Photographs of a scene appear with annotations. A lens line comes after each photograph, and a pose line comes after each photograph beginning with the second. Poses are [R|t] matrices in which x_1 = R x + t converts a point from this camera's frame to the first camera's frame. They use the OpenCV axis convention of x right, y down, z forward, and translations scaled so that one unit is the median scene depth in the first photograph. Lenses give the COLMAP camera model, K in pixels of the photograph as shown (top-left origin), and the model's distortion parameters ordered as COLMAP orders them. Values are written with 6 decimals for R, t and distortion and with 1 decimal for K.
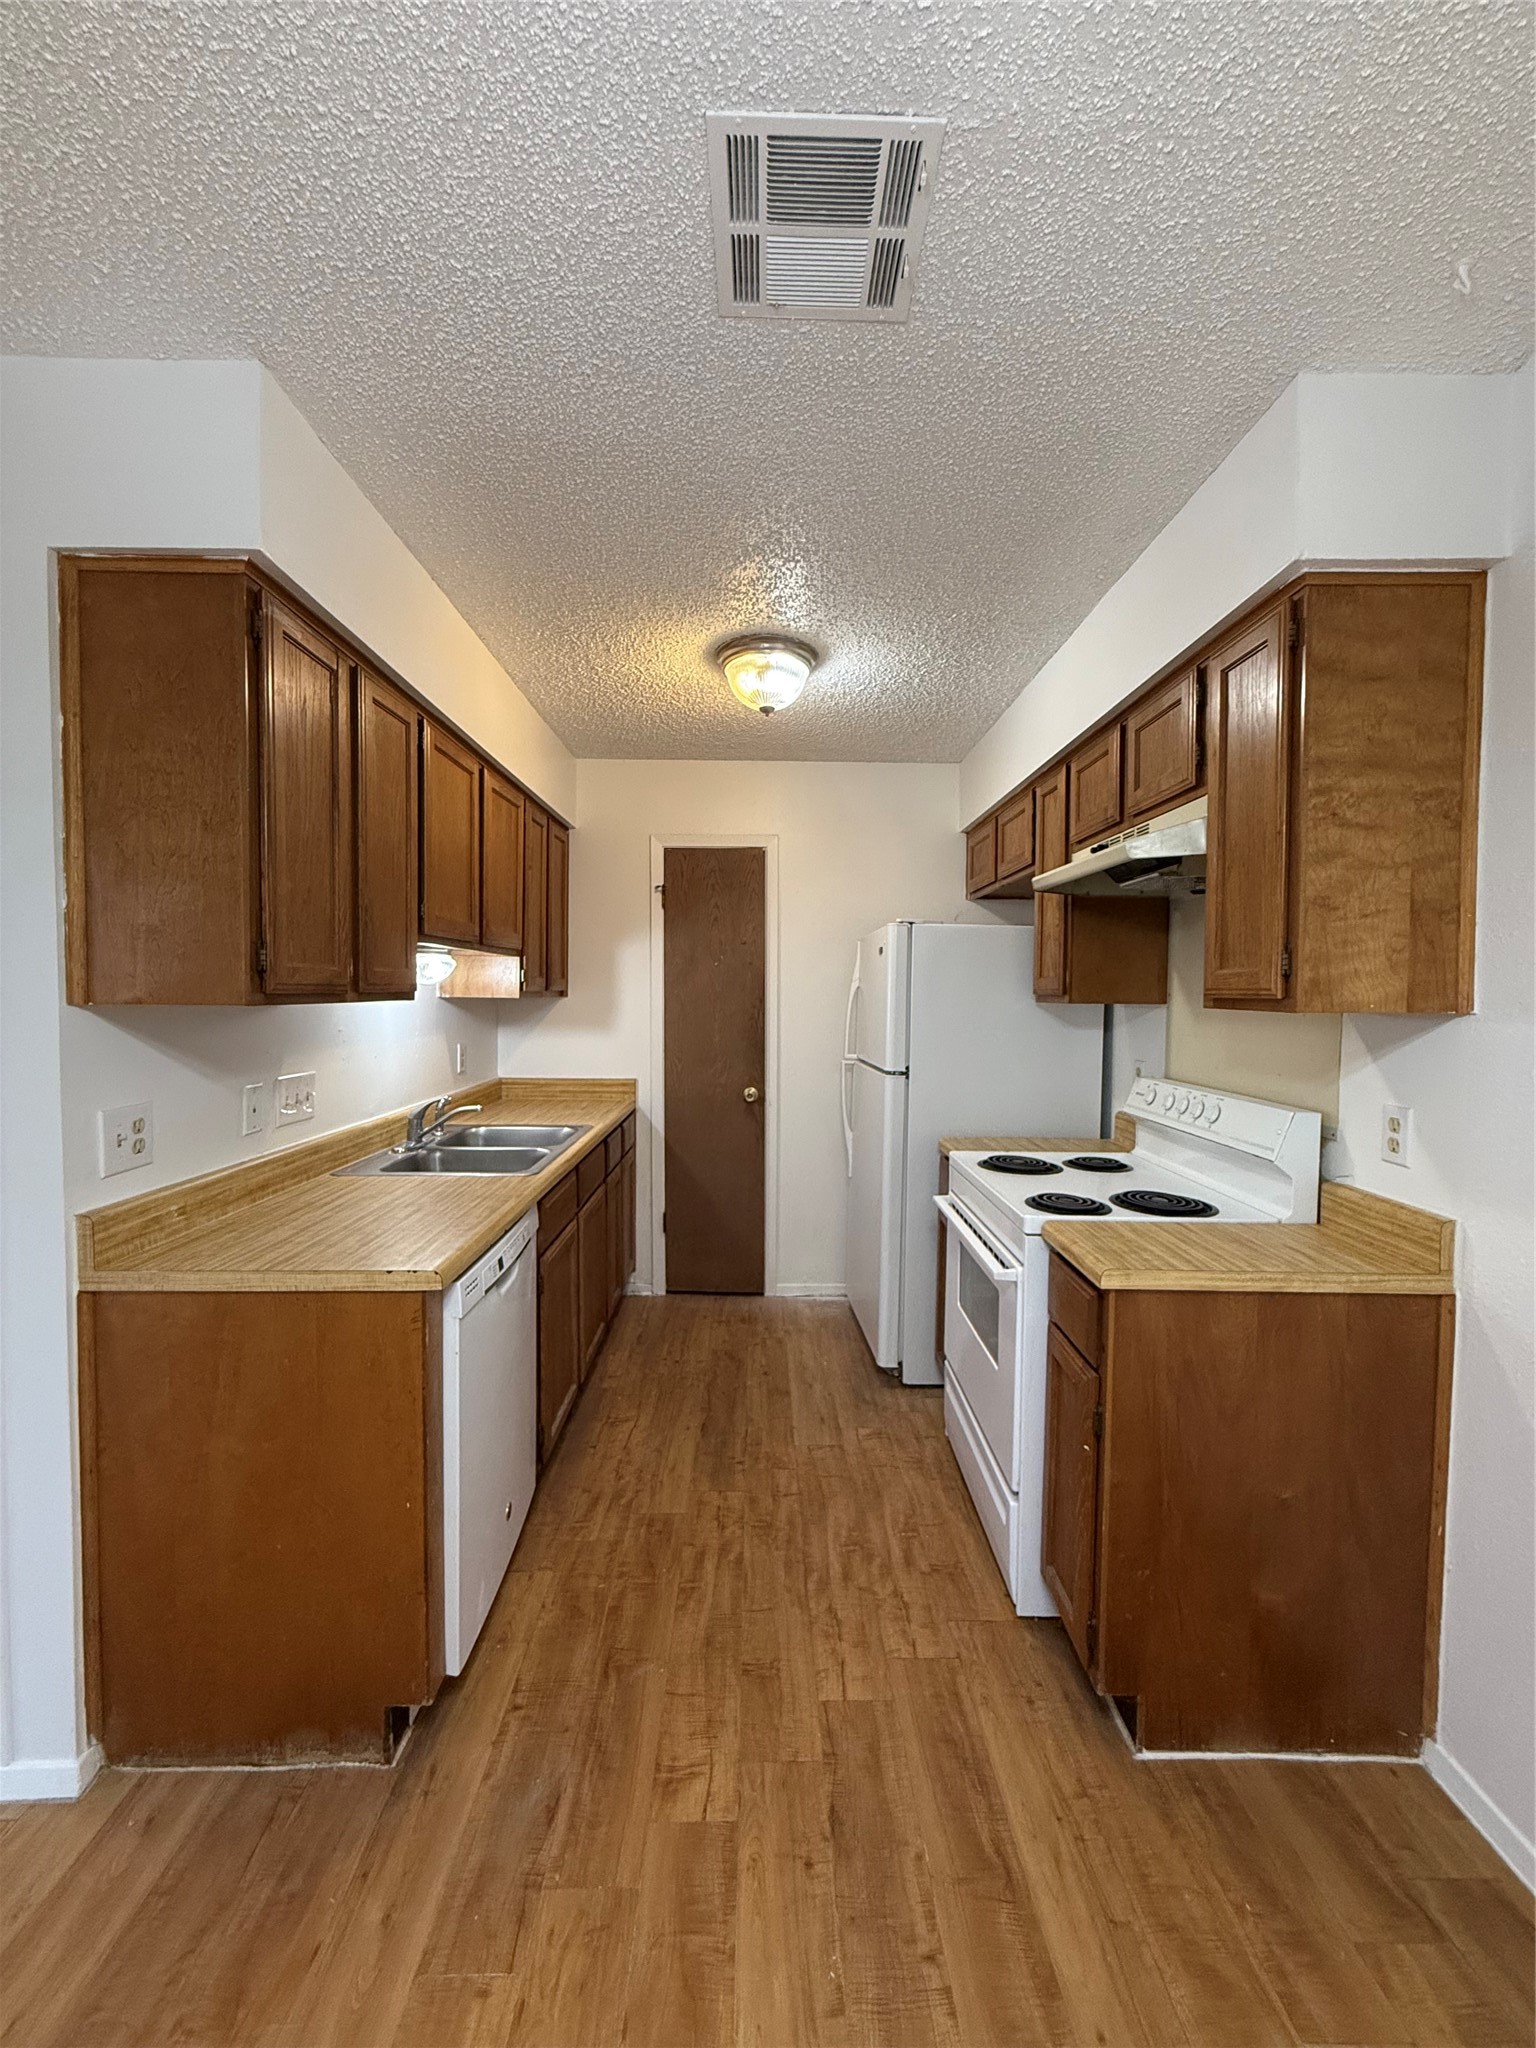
lens RADIAL K [[813.7, 0, 768.1], [0, 813.7, 1024.6], [0, 0, 1]] dist [0.003387, 0.000415]
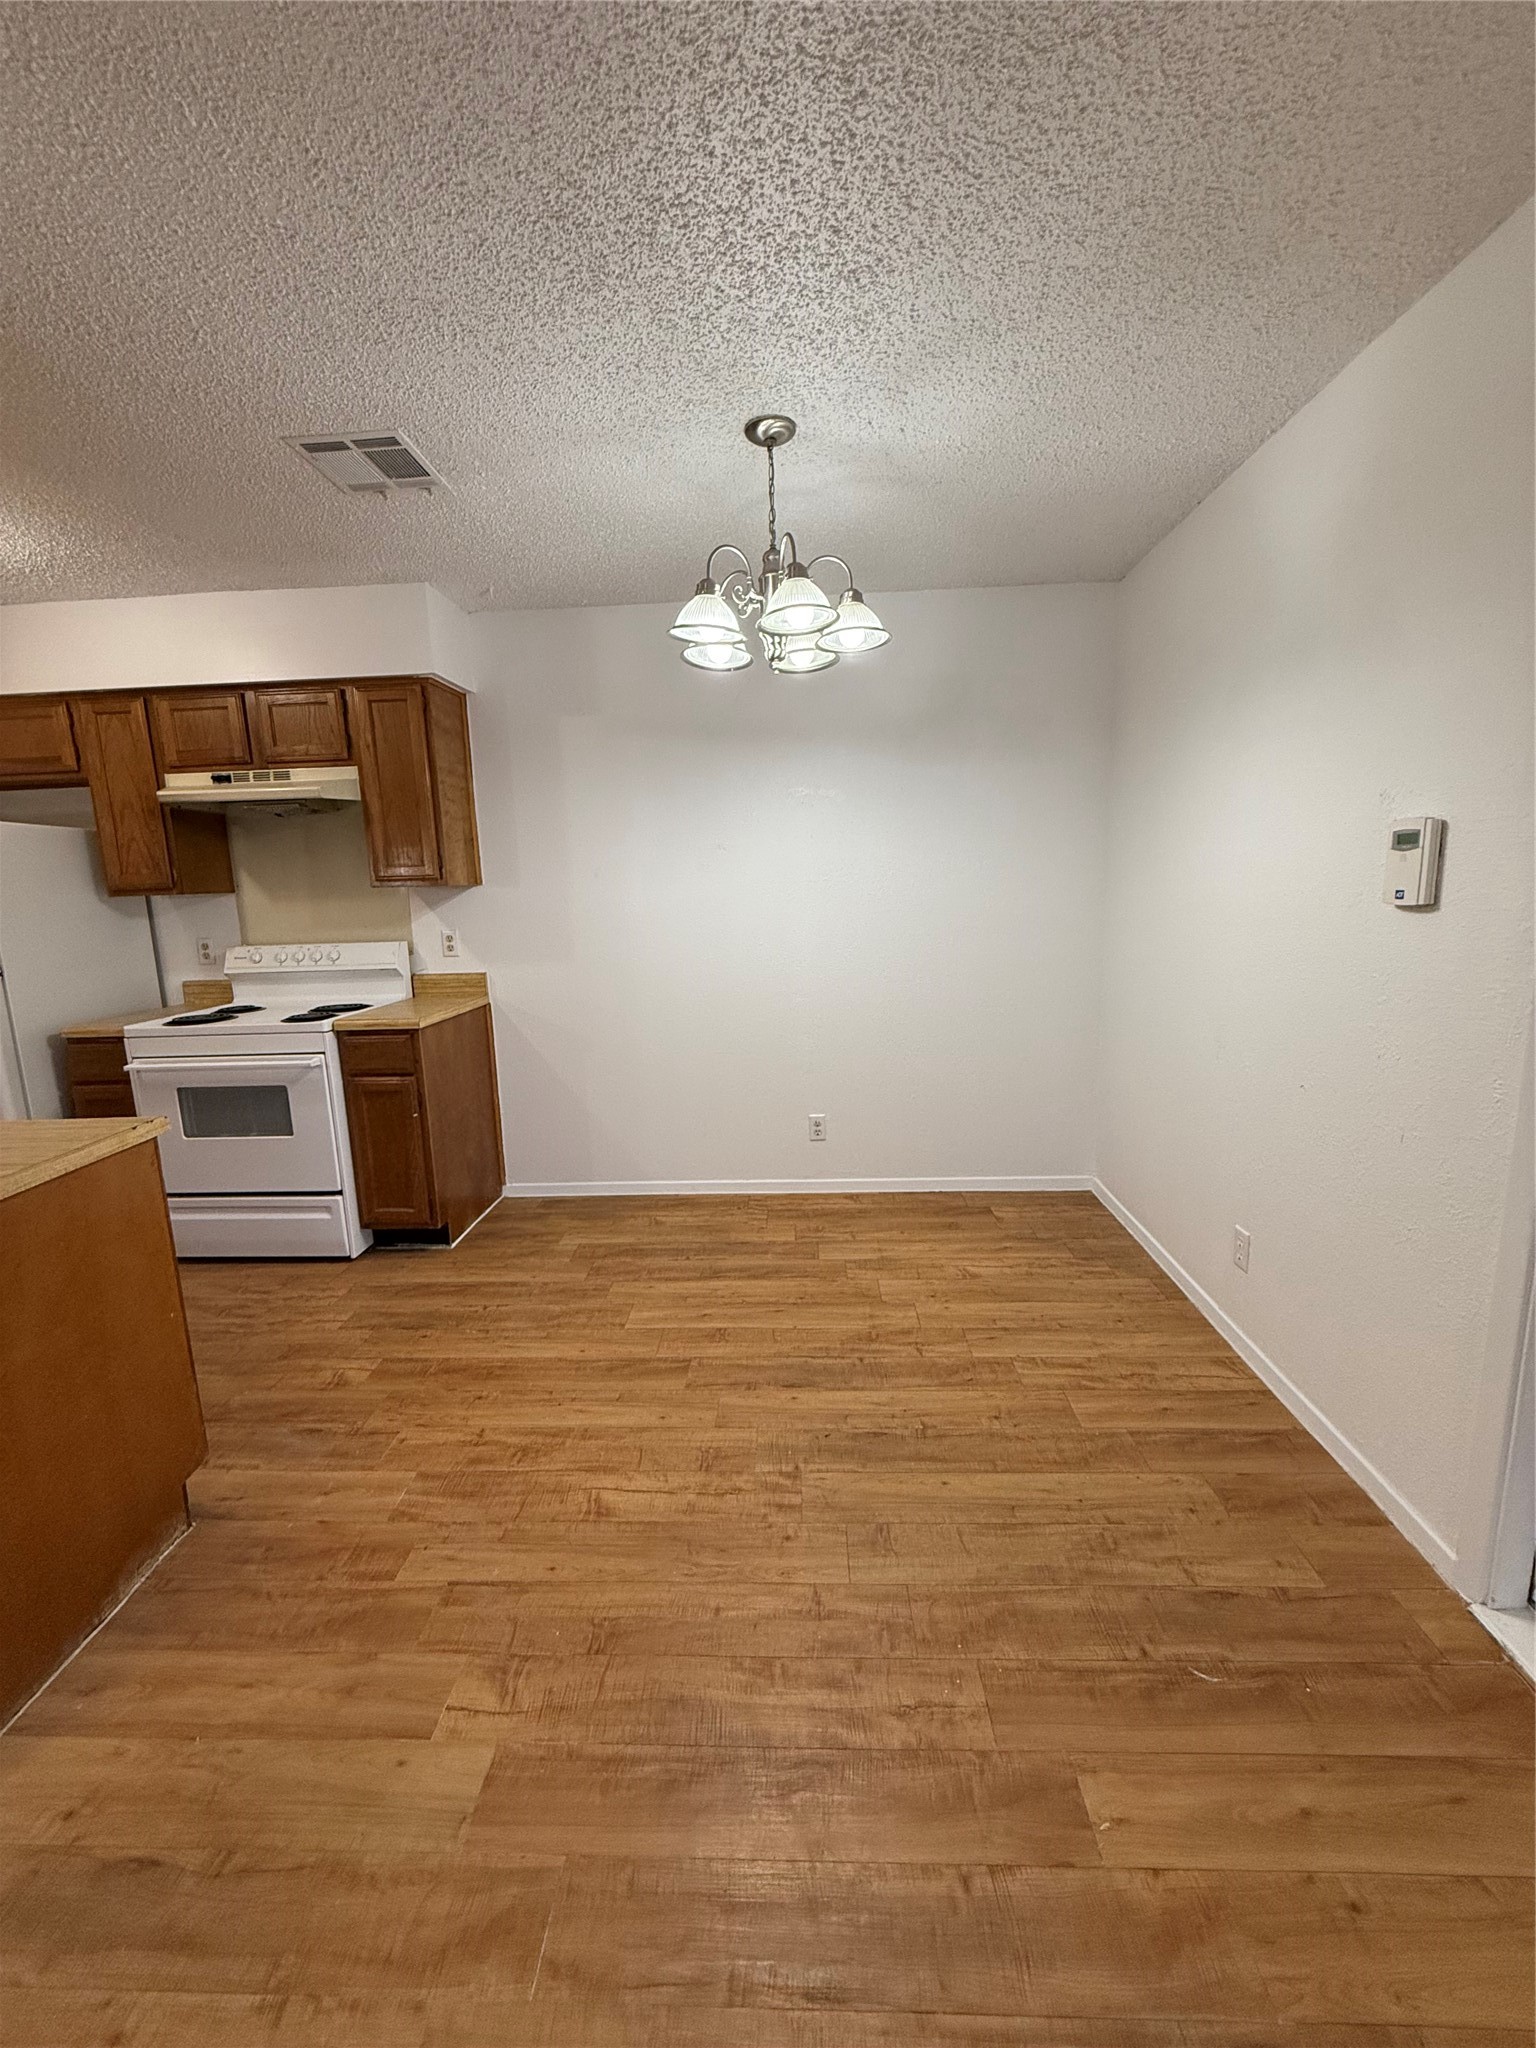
lens RADIAL K [[813.7, 0, 770.0], [0, 813.7, 1027.8], [0, 0, 1]] dist [0.003387, 0.000415]
pose [[0.044732, -0.180374, 0.982580, -1.446217], [0.071541, 0.981618, 0.176941, 0.032993], [-0.996434, 0.062380, 0.056813, 0.034366]]
